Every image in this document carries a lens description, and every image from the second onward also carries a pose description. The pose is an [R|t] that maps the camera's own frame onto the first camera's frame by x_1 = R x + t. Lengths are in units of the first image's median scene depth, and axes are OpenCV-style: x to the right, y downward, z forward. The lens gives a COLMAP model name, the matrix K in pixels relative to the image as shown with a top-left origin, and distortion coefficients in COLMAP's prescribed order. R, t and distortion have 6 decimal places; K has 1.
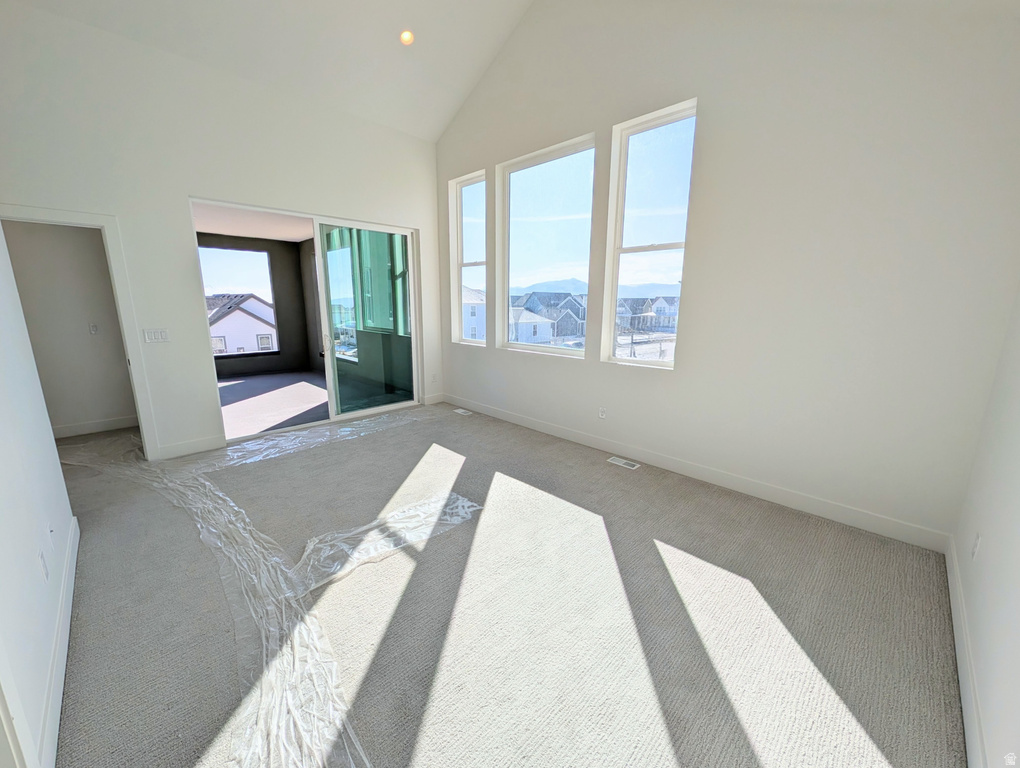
lens RADIAL K [[394.1, 0, 504.1], [0, 394.1, 384.0], [0, 0, 1]] dist [-0.006011, 0.000247]
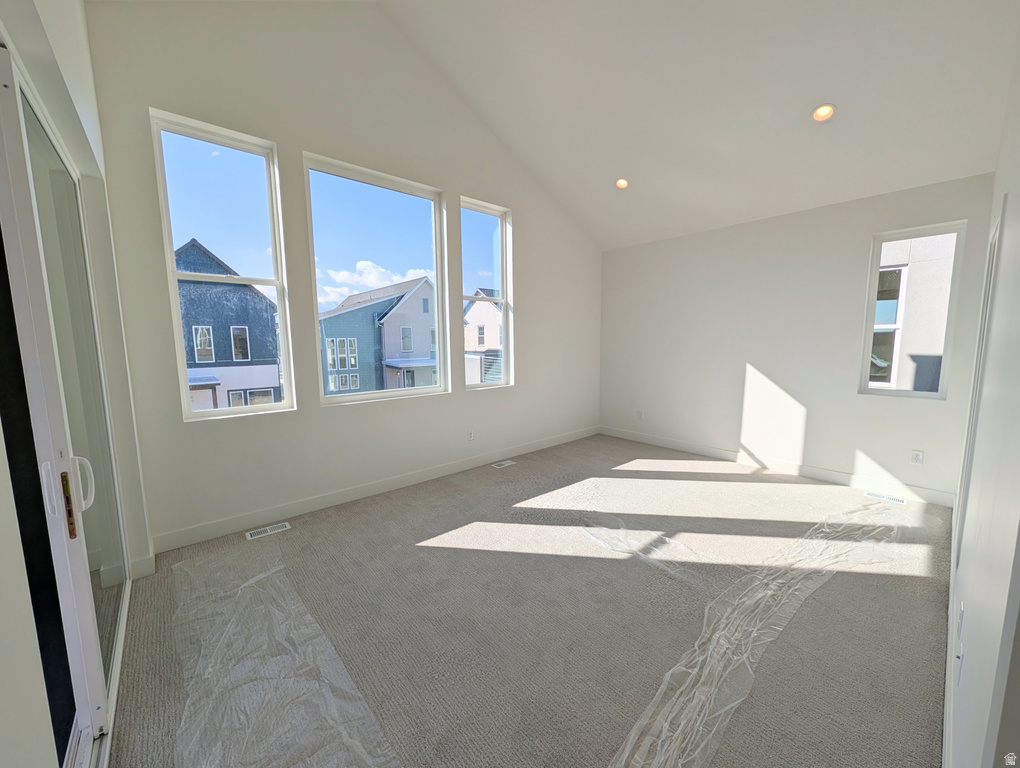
lens RADIAL K [[394.1, 0, 505.6], [0, 394.1, 386.3], [0, 0, 1]] dist [-0.006011, 0.000247]
pose [[0.049210, -0.120946, 0.991439, -0.966641], [0.212993, 0.971079, 0.107890, -0.187580], [-0.975814, 0.205860, 0.073547, 0.878887]]
